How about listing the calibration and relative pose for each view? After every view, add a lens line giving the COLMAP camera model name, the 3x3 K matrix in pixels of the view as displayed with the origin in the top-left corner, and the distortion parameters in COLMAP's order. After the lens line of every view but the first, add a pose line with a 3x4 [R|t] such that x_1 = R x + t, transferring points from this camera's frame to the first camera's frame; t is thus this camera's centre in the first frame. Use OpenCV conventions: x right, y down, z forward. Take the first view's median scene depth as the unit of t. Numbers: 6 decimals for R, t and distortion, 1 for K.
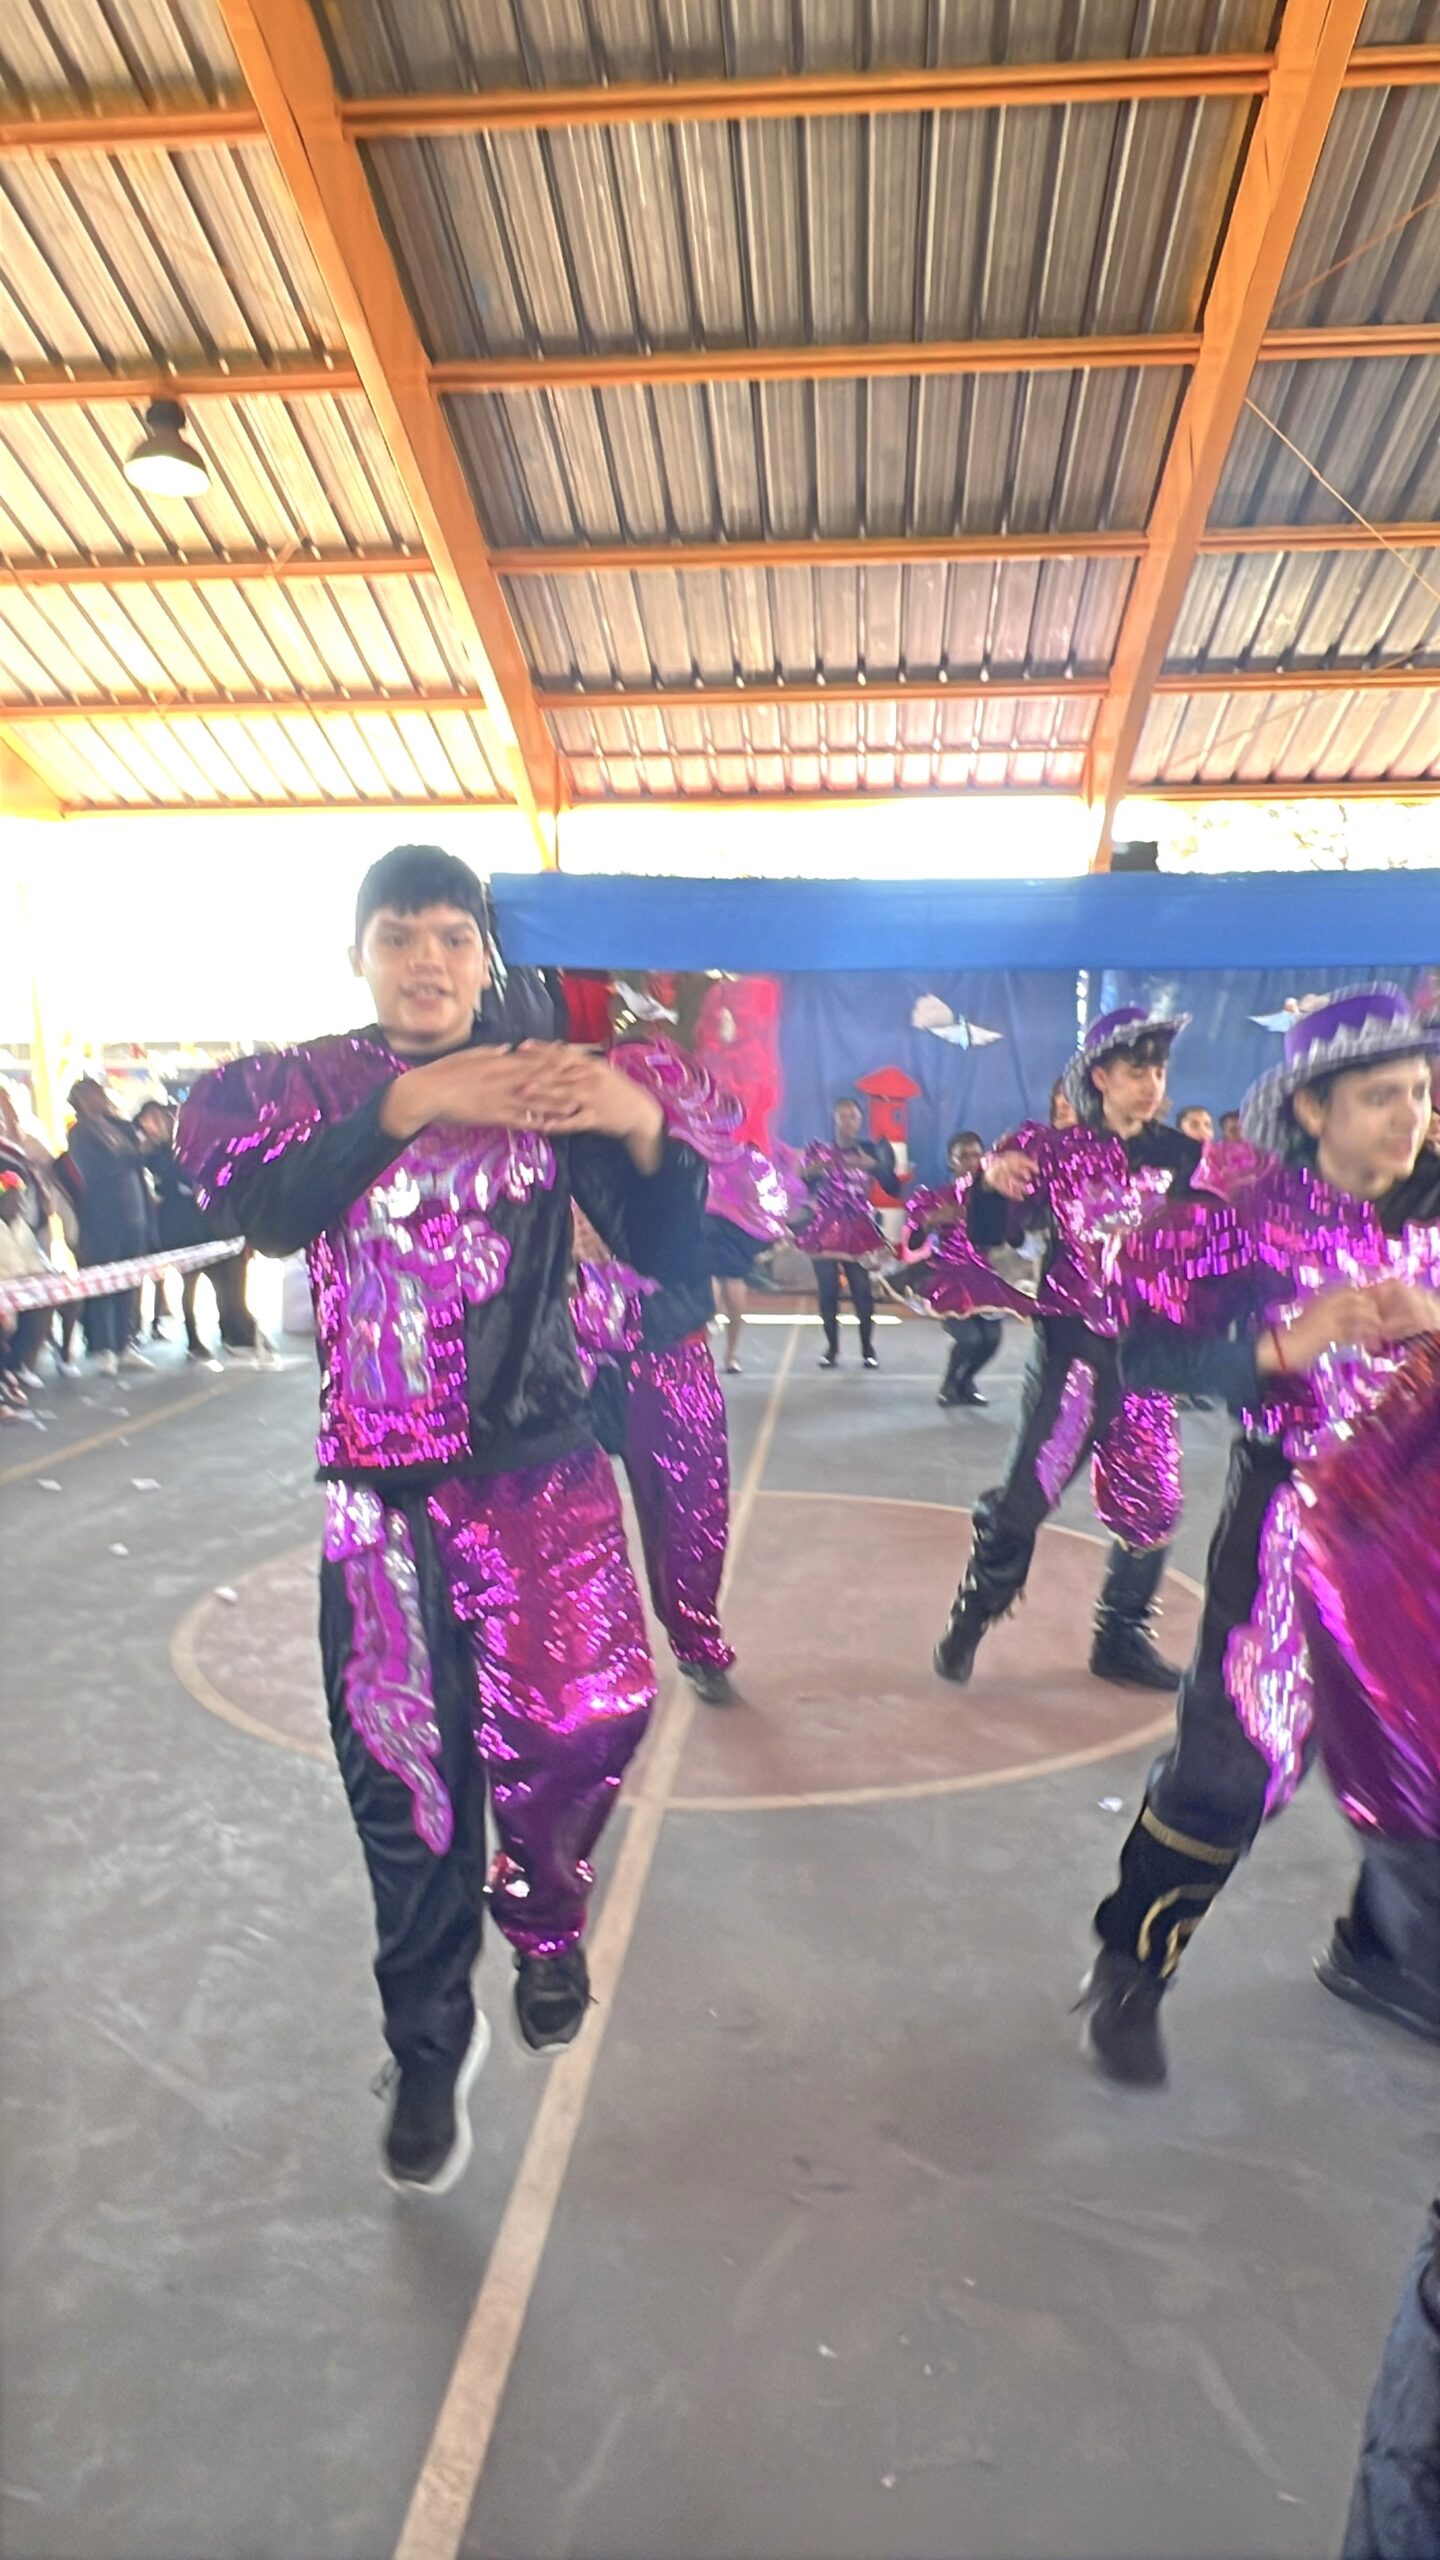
lens RADIAL K [[1638.5, 0, 702.7], [0, 1638.5, 1273.8], [0, 0, 1]] dist [0.001613, 0.003771]
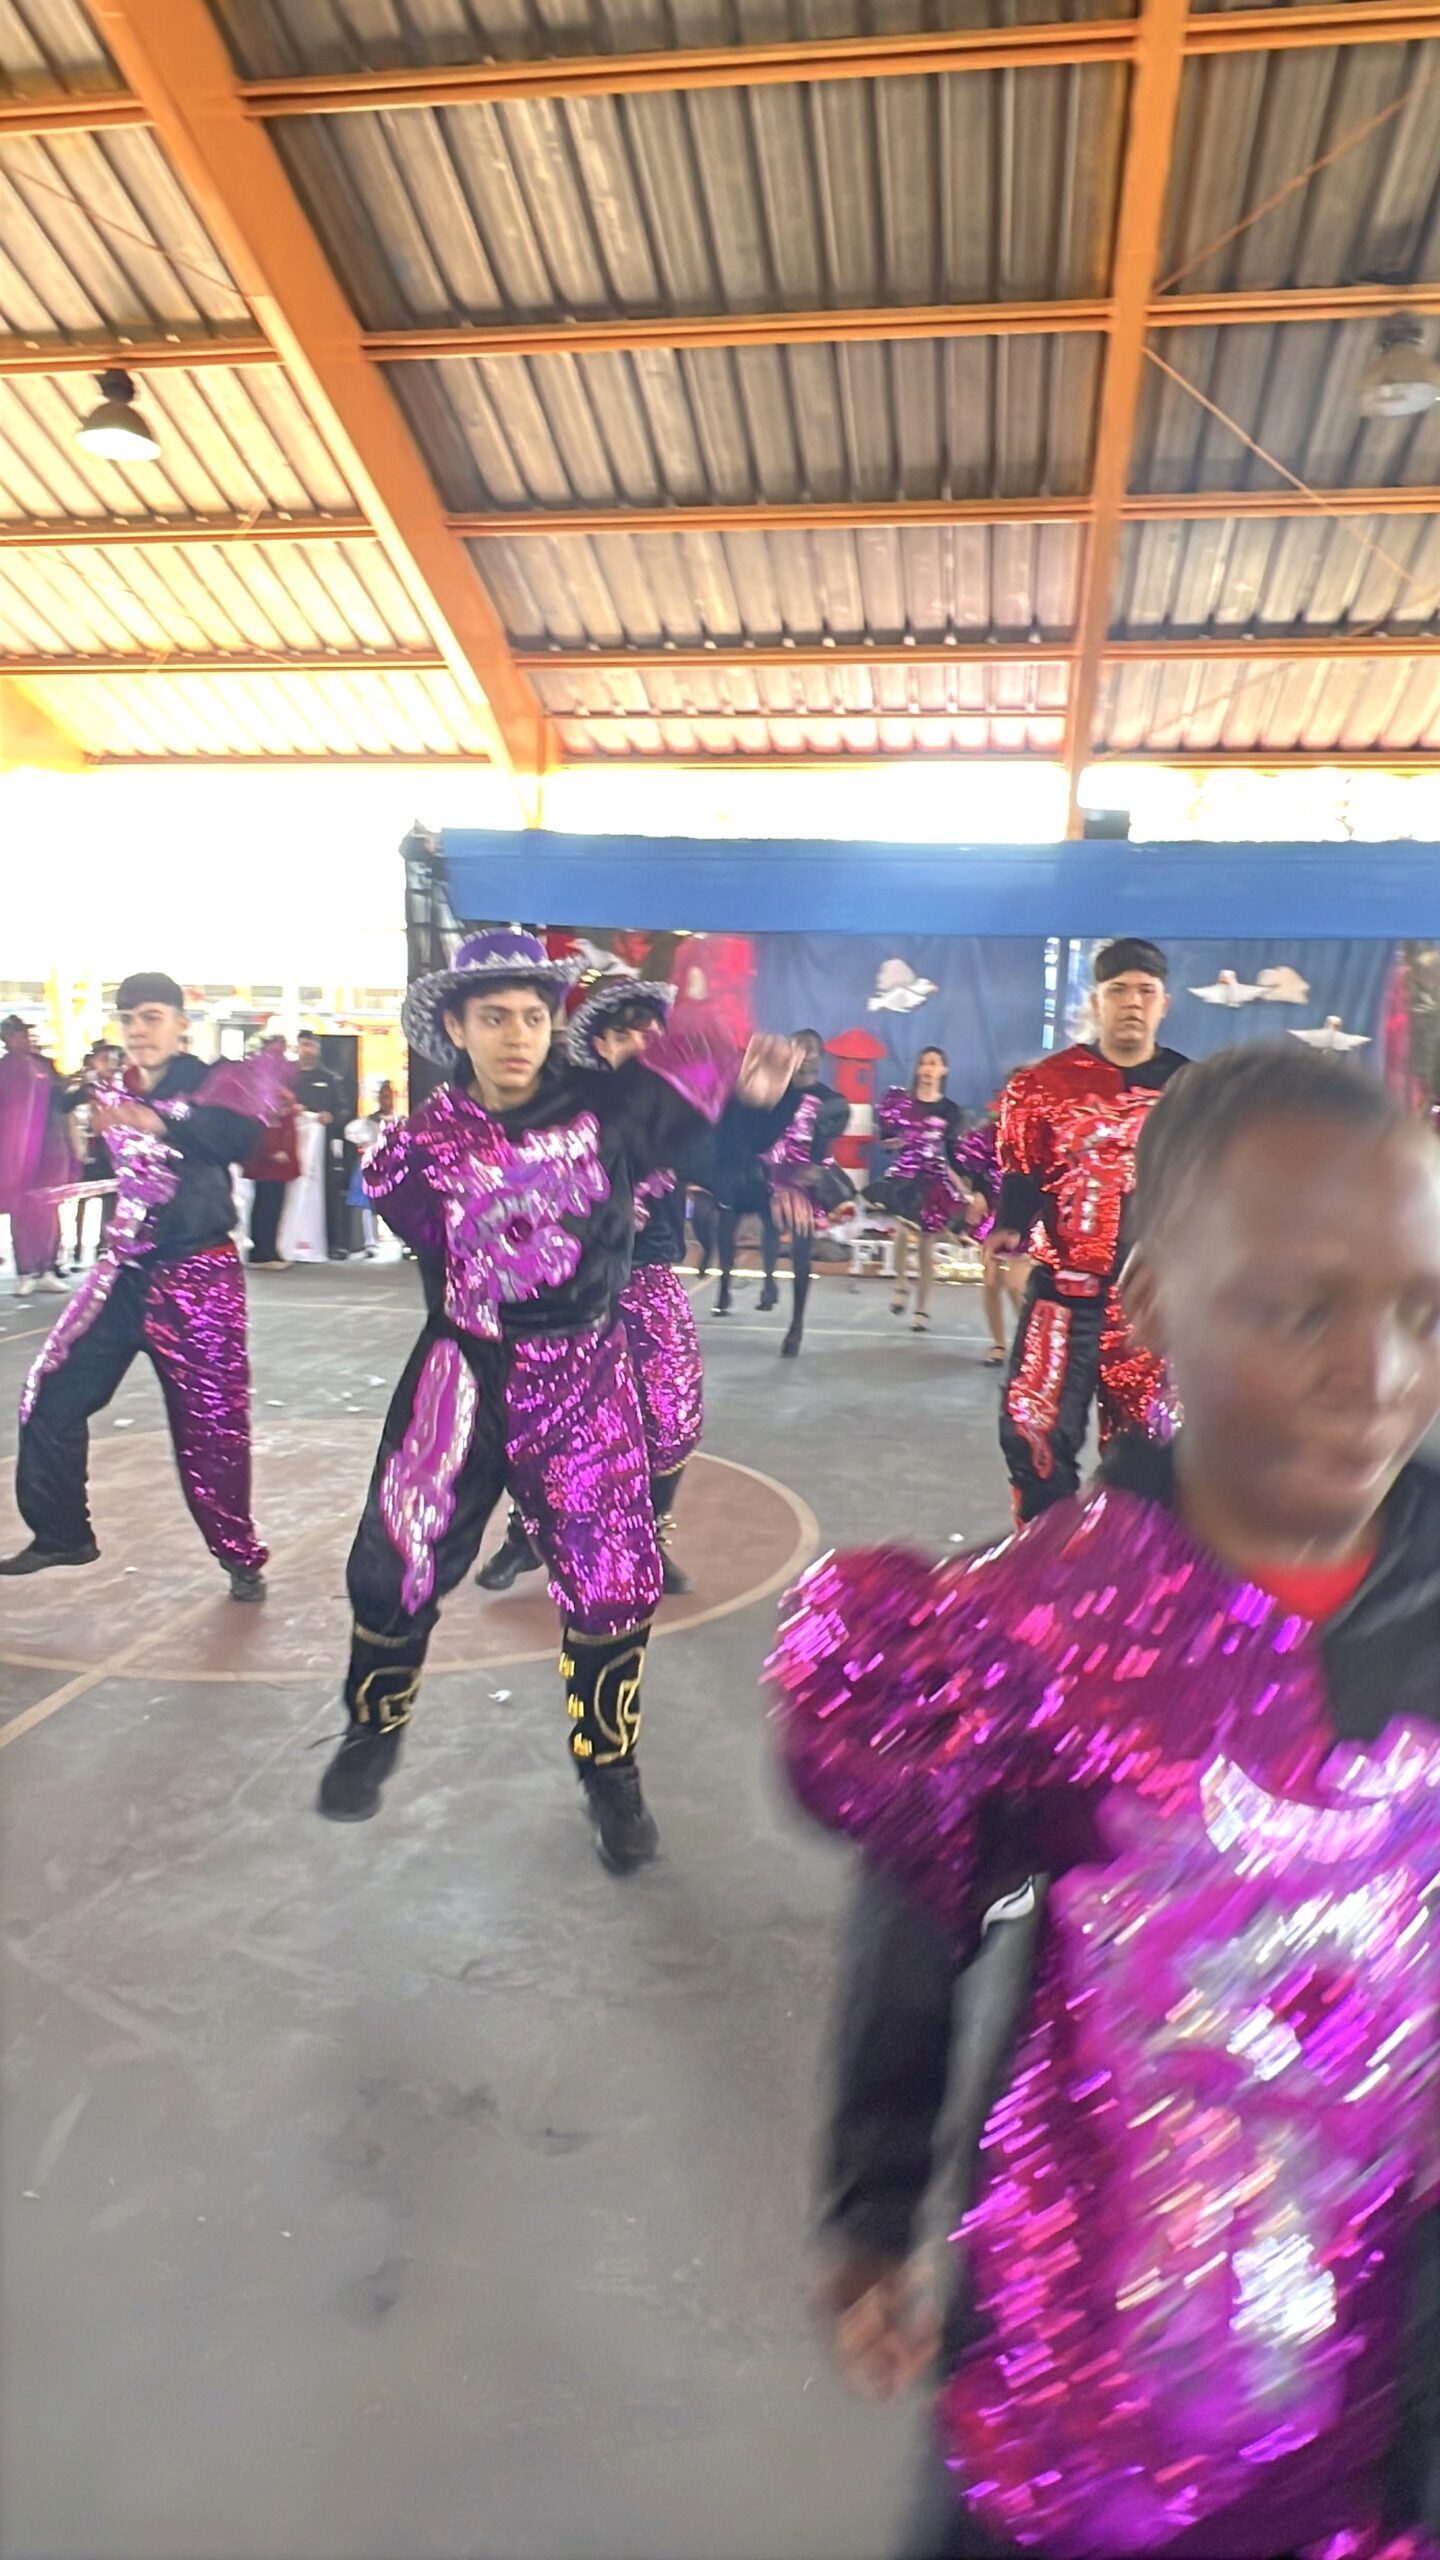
lens RADIAL K [[1638.5, 0, 730.1], [0, 1638.5, 1264.9], [0, 0, 1]] dist [0.001613, 0.003771]
pose [[0.995687, 0.040187, -0.083619, 0.153467], [-0.038812, 0.999084, 0.018008, 0.005417], [0.084266, -0.014685, 0.996335, -0.021289]]
